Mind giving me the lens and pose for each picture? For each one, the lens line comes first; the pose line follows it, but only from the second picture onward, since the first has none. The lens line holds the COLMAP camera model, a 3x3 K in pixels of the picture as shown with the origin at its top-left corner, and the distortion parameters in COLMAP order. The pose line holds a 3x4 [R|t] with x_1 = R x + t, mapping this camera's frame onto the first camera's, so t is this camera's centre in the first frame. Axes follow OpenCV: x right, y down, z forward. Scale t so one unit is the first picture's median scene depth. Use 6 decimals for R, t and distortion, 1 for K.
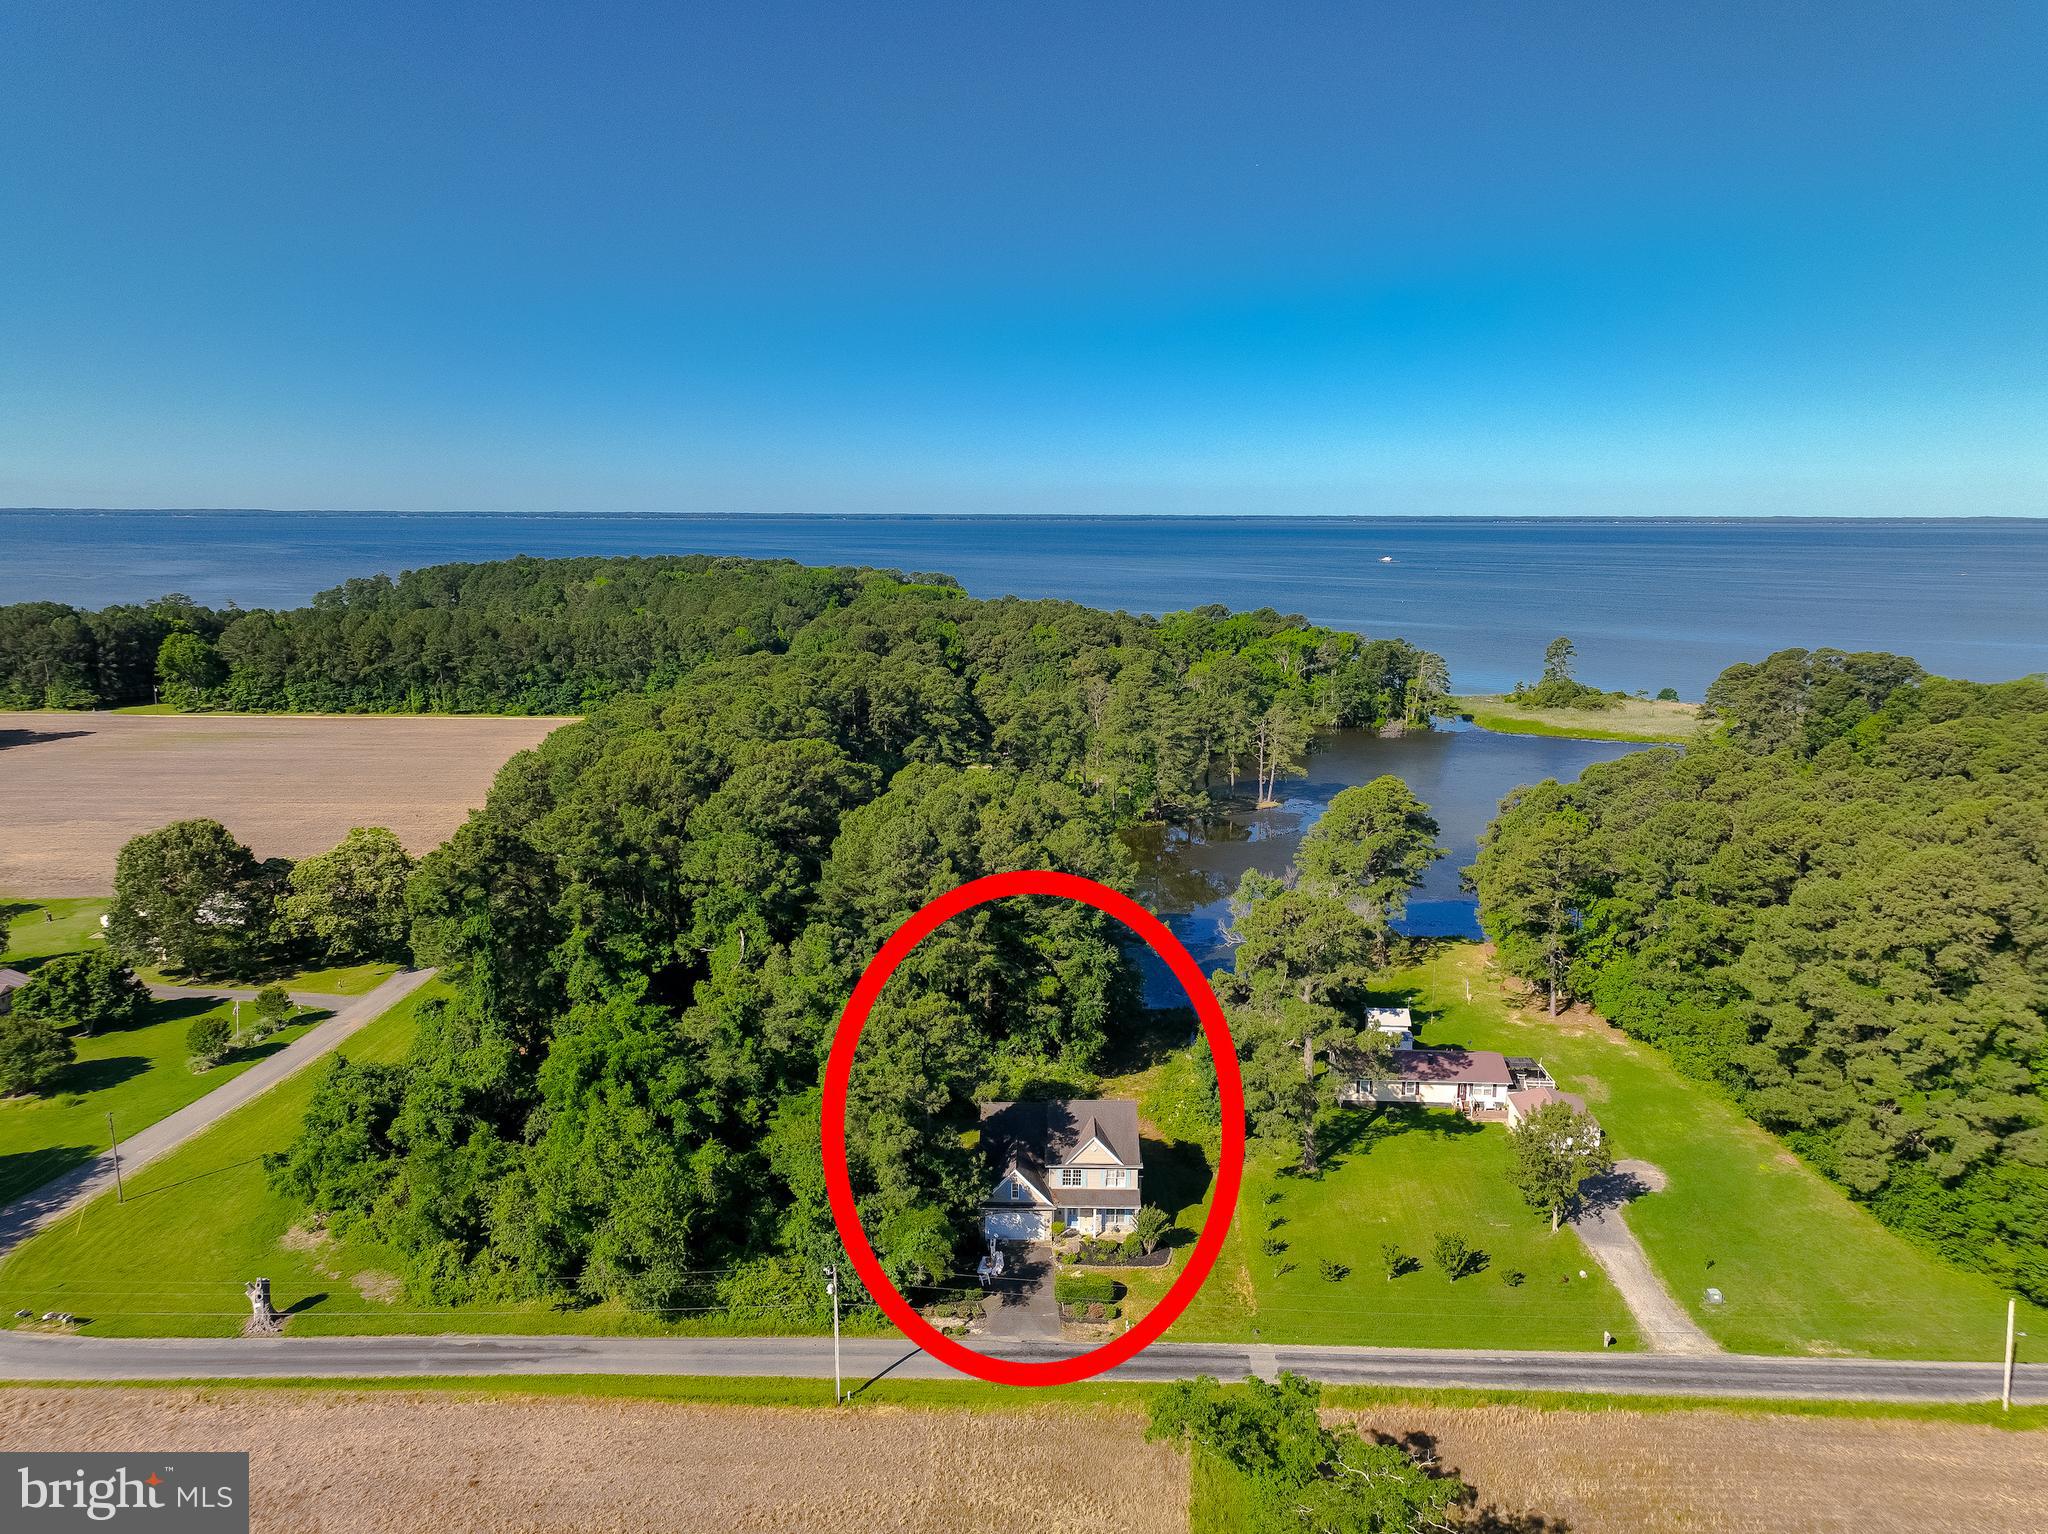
lens RADIAL K [[1433.2, 0, 1024.0], [0, 1433.2, 767.0], [0, 0, 1]] dist [0.004674, 0.004703]
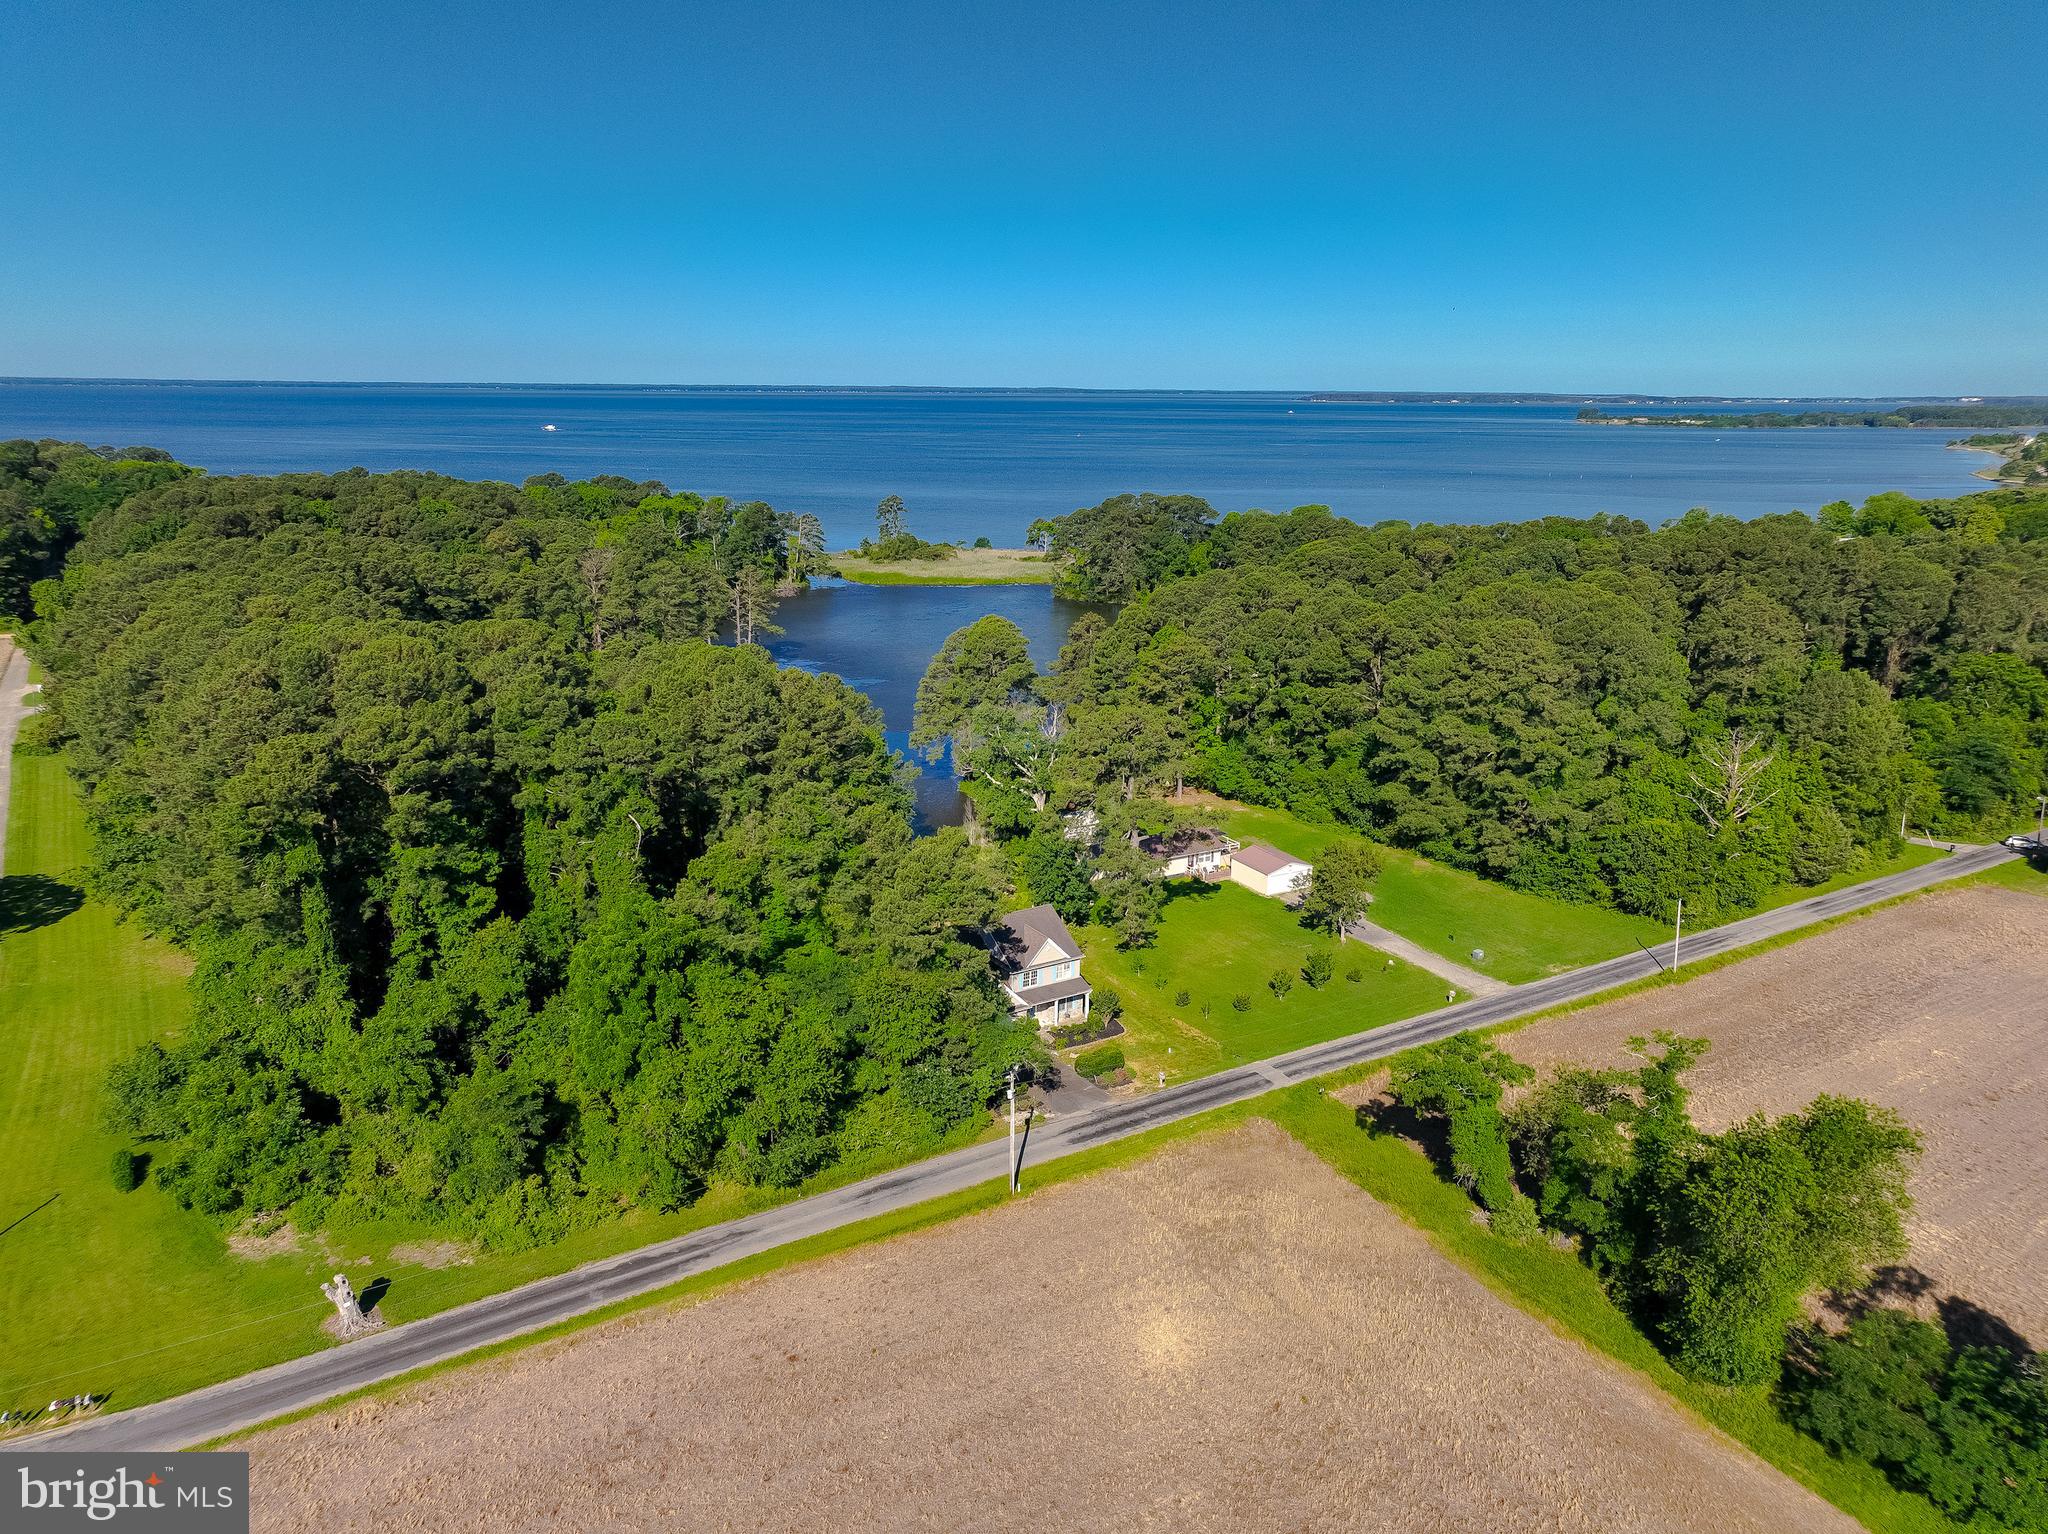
lens RADIAL K [[1433.2, 0, 1024.0], [0, 1433.2, 767.0], [0, 0, 1]] dist [0.004674, 0.004703]
pose [[0.843566, -0.134739, 0.519848, -0.422066], [0.088789, 0.989684, 0.112438, 0.000492], [-0.529635, -0.048692, 0.846827, 0.061662]]
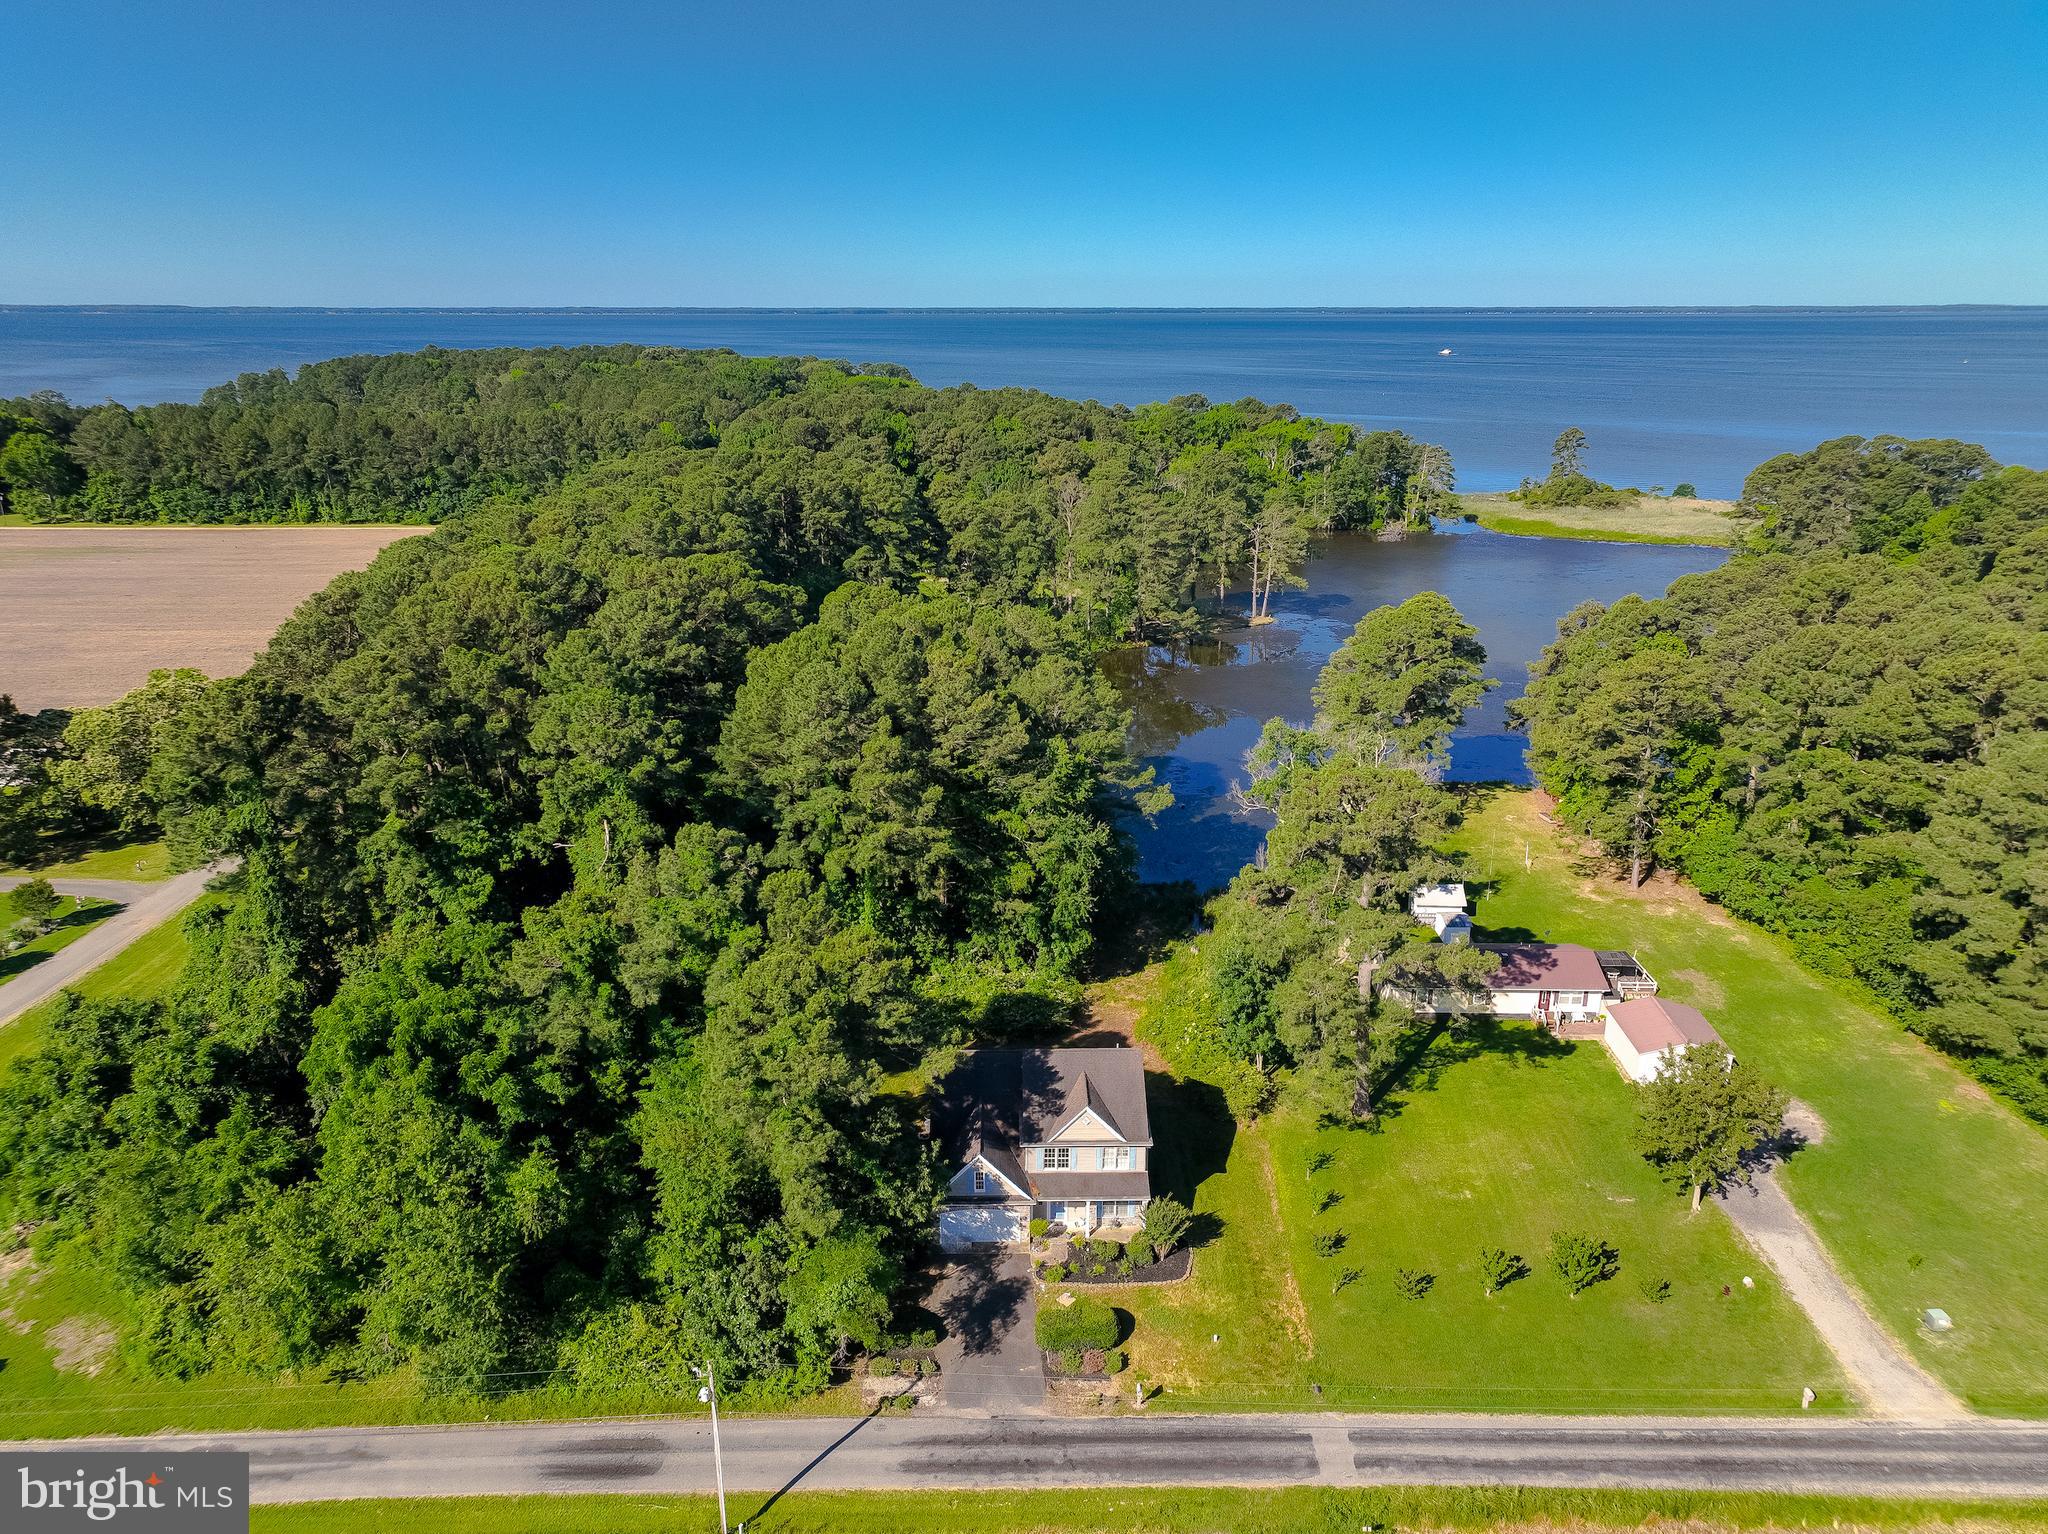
lens RADIAL K [[1433.2, 0, 1024.0], [0, 1433.2, 767.0], [0, 0, 1]] dist [0.004674, 0.004703]
pose [[0.999607, -0.012894, 0.024880, 0.000746], [0.009421, 0.990803, 0.134982, -0.010090], [-0.026392, -0.134694, 0.990536, 0.240228]]
